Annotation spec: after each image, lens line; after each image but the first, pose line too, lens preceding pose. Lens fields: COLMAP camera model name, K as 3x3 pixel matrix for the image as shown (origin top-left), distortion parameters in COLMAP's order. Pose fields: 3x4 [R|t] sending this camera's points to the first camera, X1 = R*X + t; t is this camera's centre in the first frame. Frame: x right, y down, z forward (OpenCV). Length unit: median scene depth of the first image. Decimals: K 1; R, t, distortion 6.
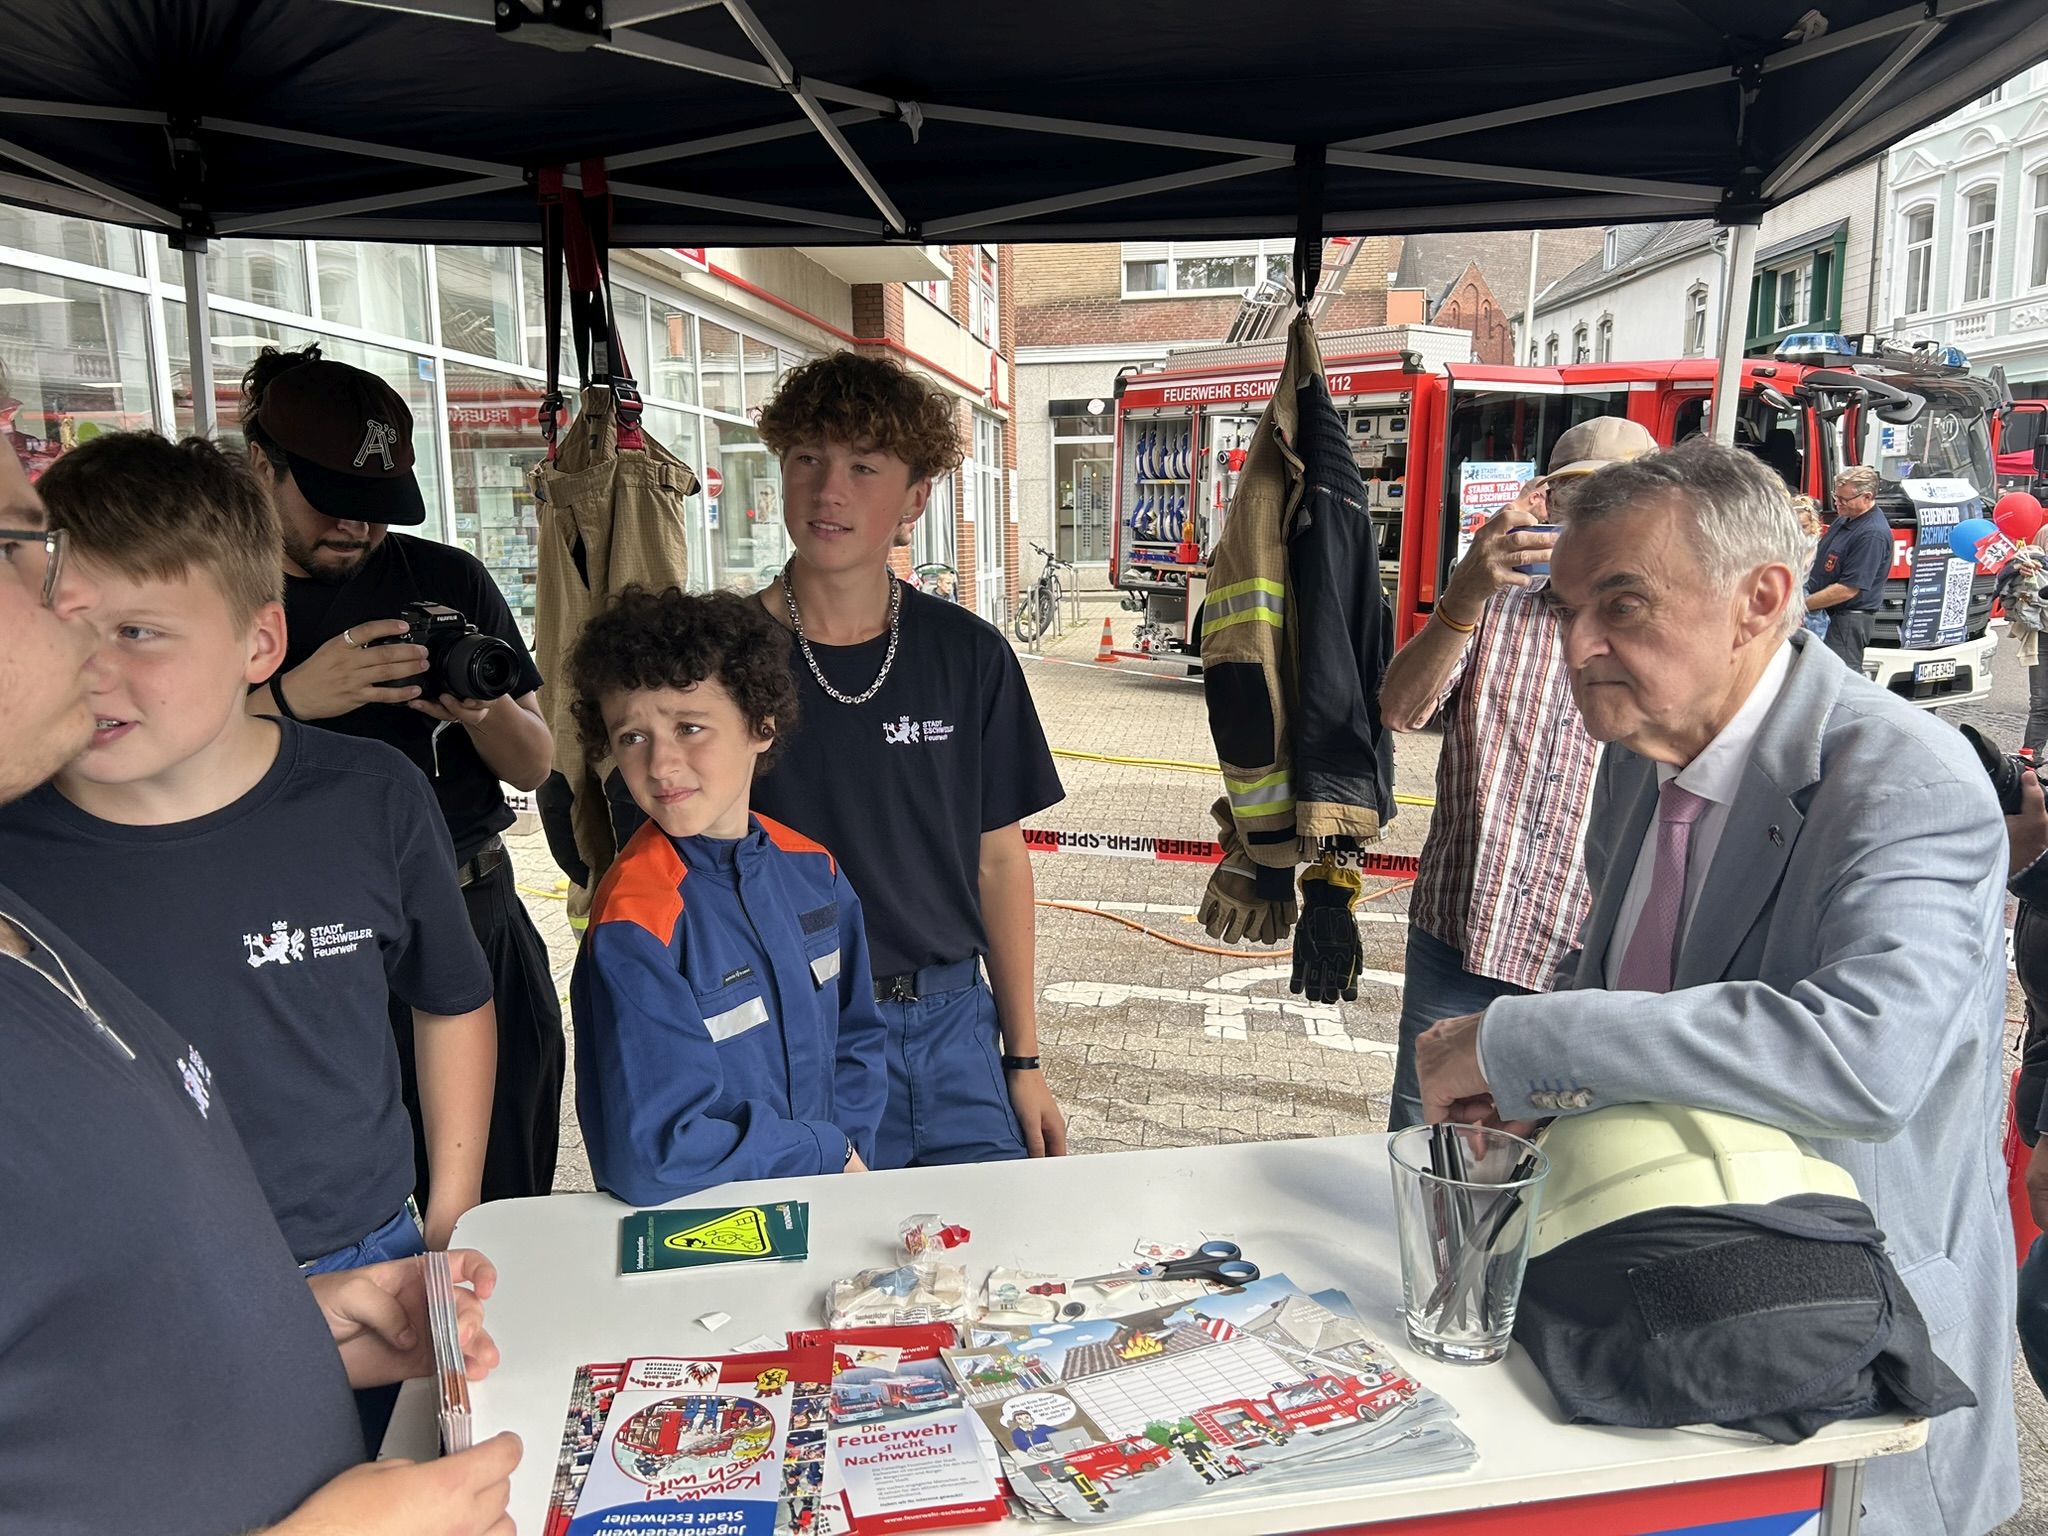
lens RADIAL K [[1580.3, 0, 1024.0], [0, 1580.3, 768.0], [0, 0, 1]] dist [0.066774, -0.110653]
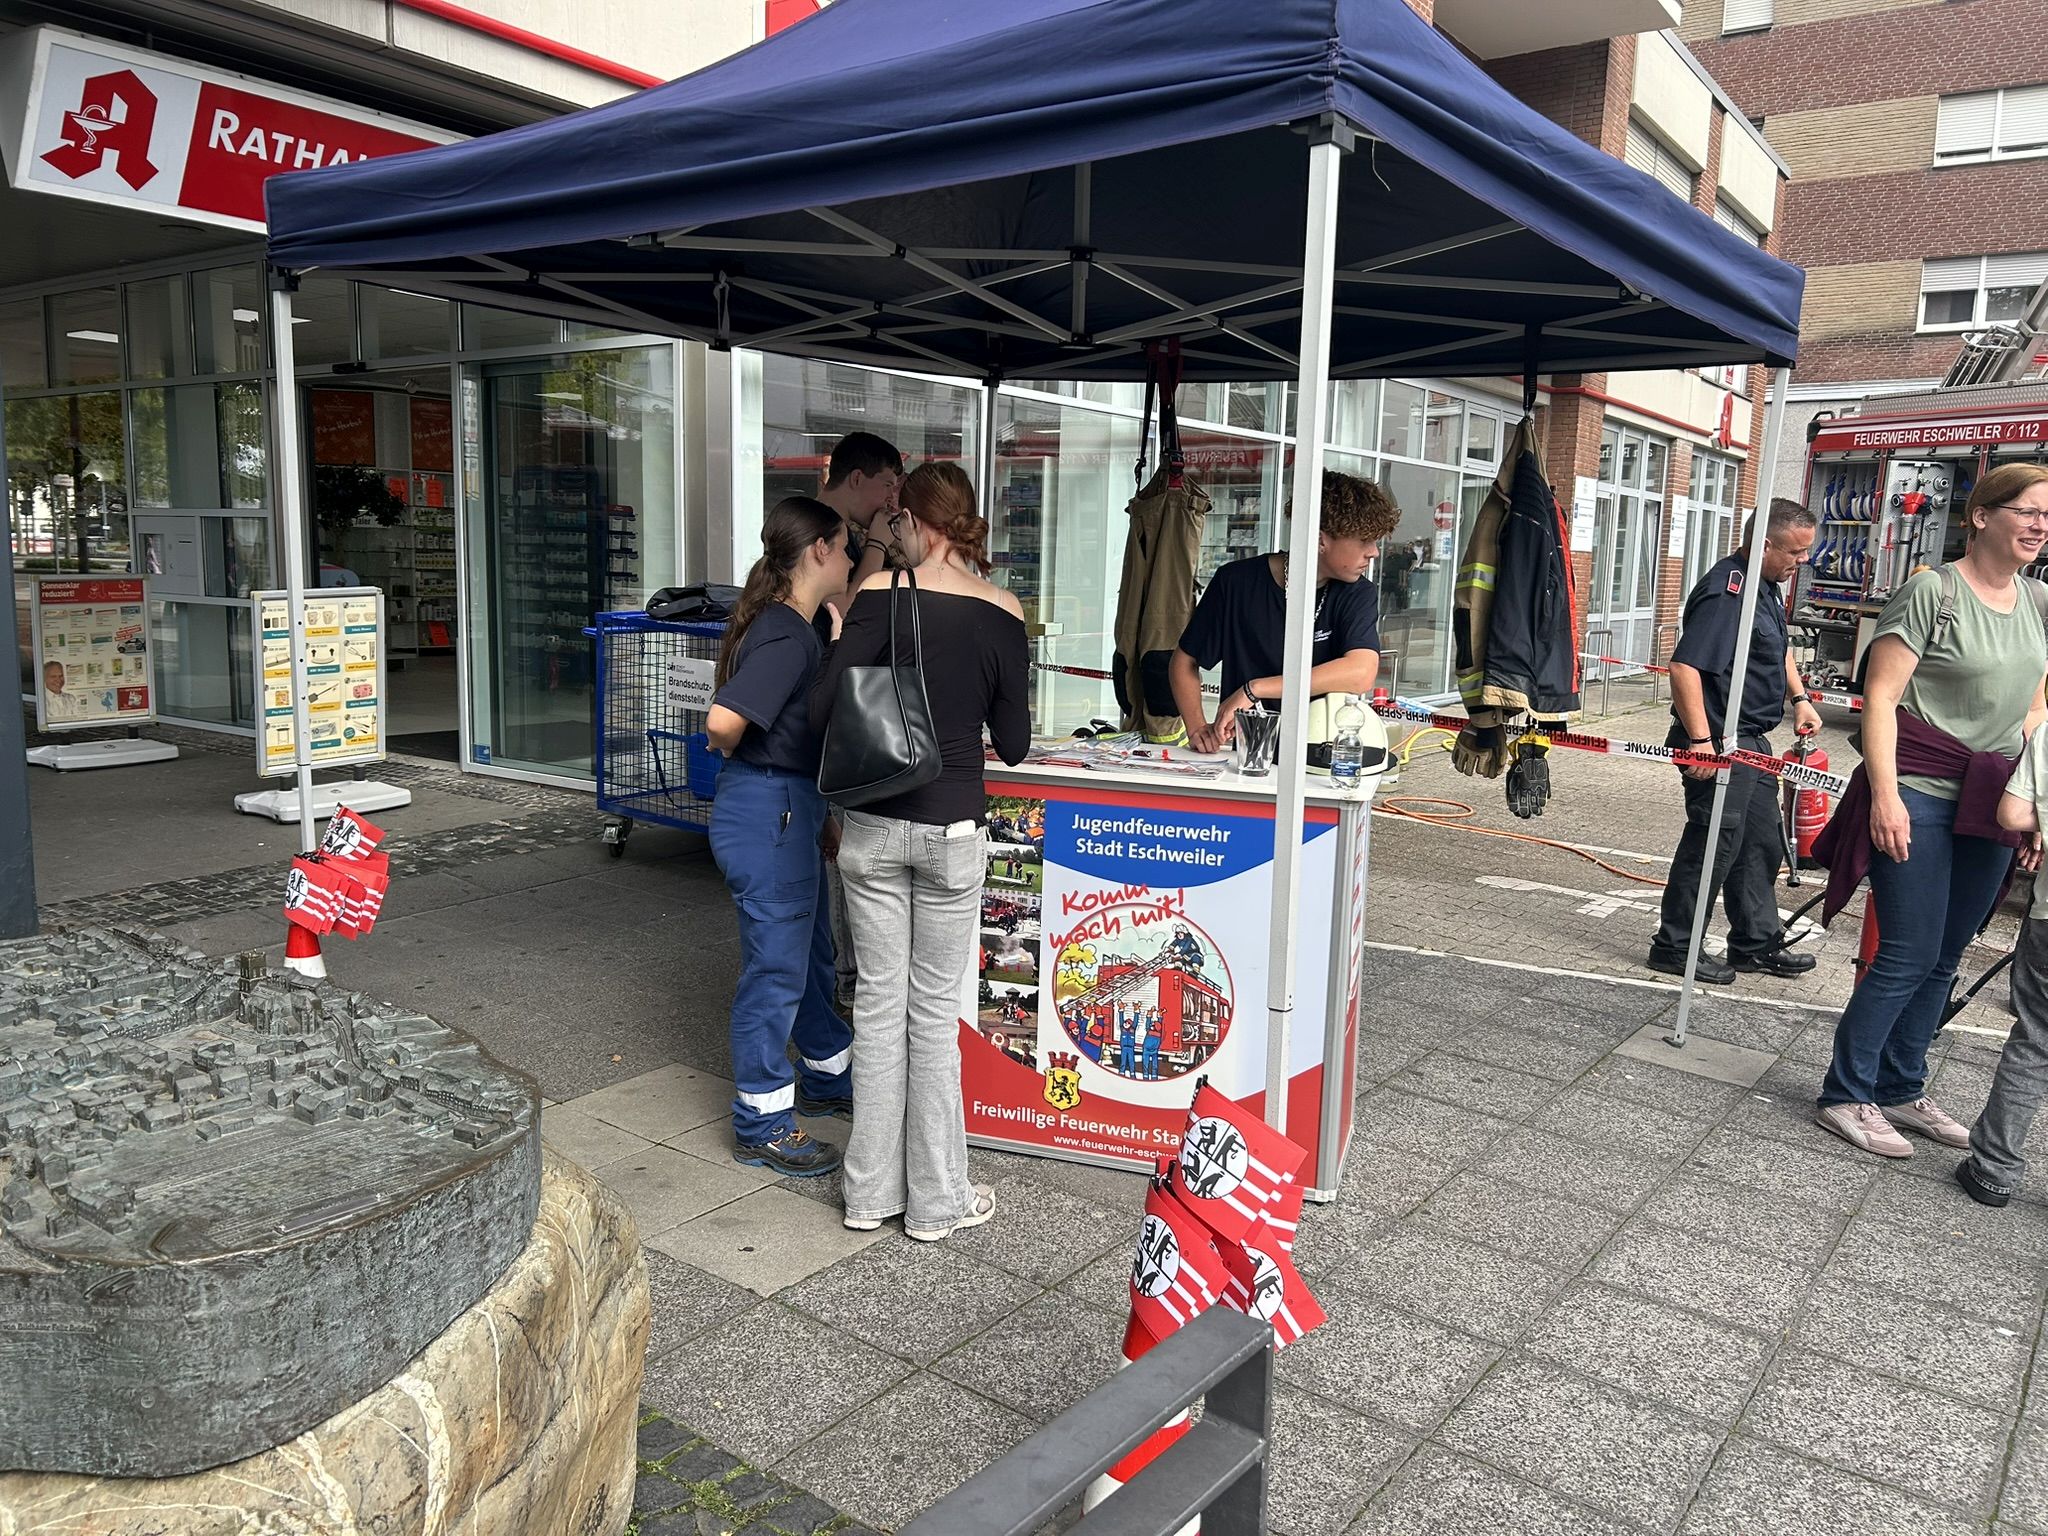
lens RADIAL K [[1580.3, 0, 1024.0], [0, 1580.3, 768.0], [0, 0, 1]] dist [0.066774, -0.110653]
pose [[0.888326, 0.096124, -0.449041, 0.094081], [-0.105620, 0.994399, 0.003921, 0.028686], [0.446902, 0.043945, 0.893503, -0.150712]]
